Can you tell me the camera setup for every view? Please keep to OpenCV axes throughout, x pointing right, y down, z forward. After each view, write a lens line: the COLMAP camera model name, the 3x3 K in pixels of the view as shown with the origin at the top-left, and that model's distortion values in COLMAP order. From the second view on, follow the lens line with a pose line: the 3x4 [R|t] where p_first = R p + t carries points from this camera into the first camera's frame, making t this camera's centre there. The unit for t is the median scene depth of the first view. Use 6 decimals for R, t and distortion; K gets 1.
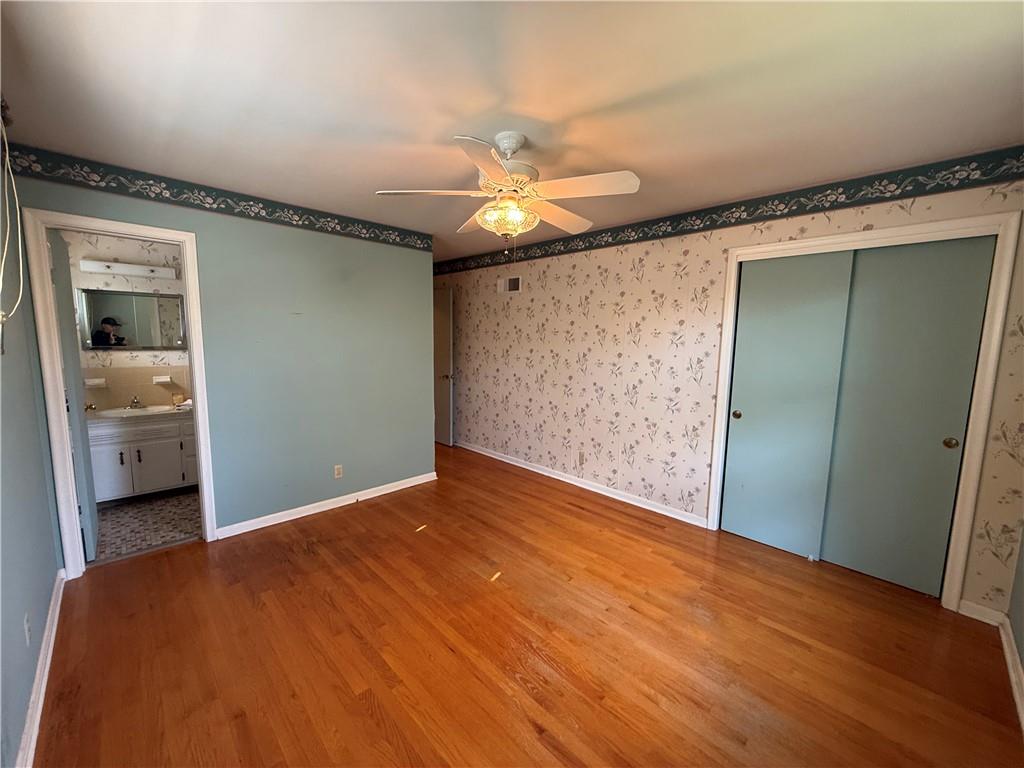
lens RADIAL K [[409.6, 0, 512.1], [0, 409.6, 384.1], [0, 0, 1]] dist [-0.000762, 0.000631]
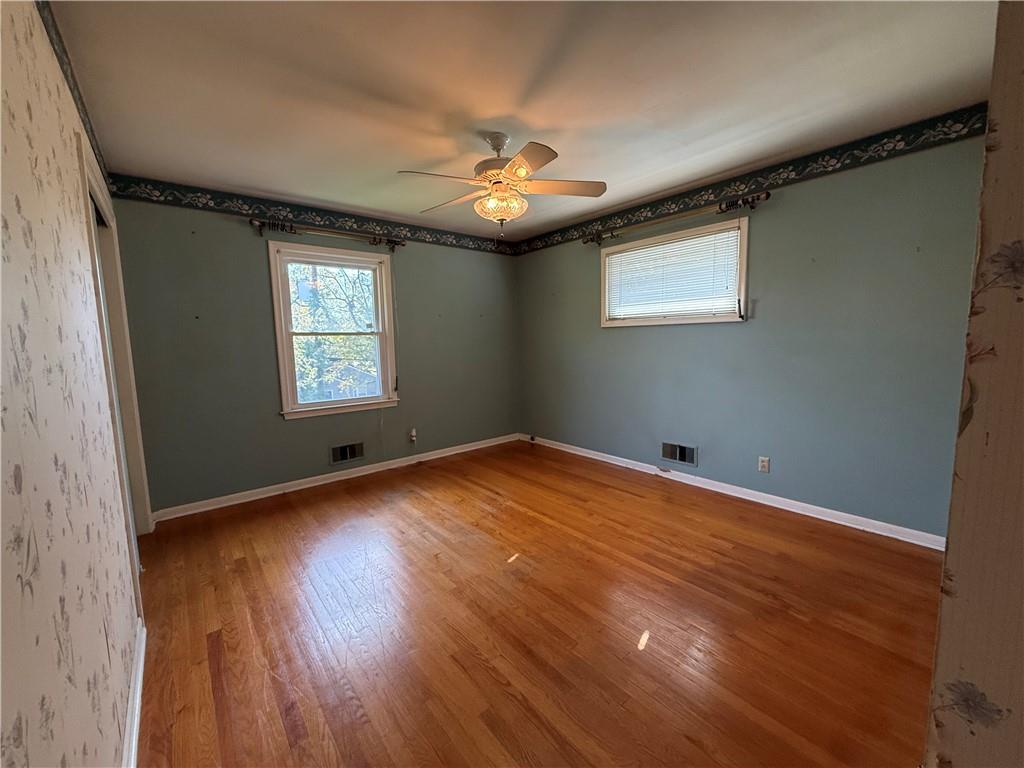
lens RADIAL K [[409.6, 0, 514.4], [0, 409.6, 383.8], [0, 0, 1]] dist [-0.000762, 0.000631]
pose [[-0.997312, -0.003939, 0.073169, -0.132881], [0.013067, 0.972987, 0.230488, -0.169190], [-0.072101, 0.230824, -0.970320, 2.191428]]
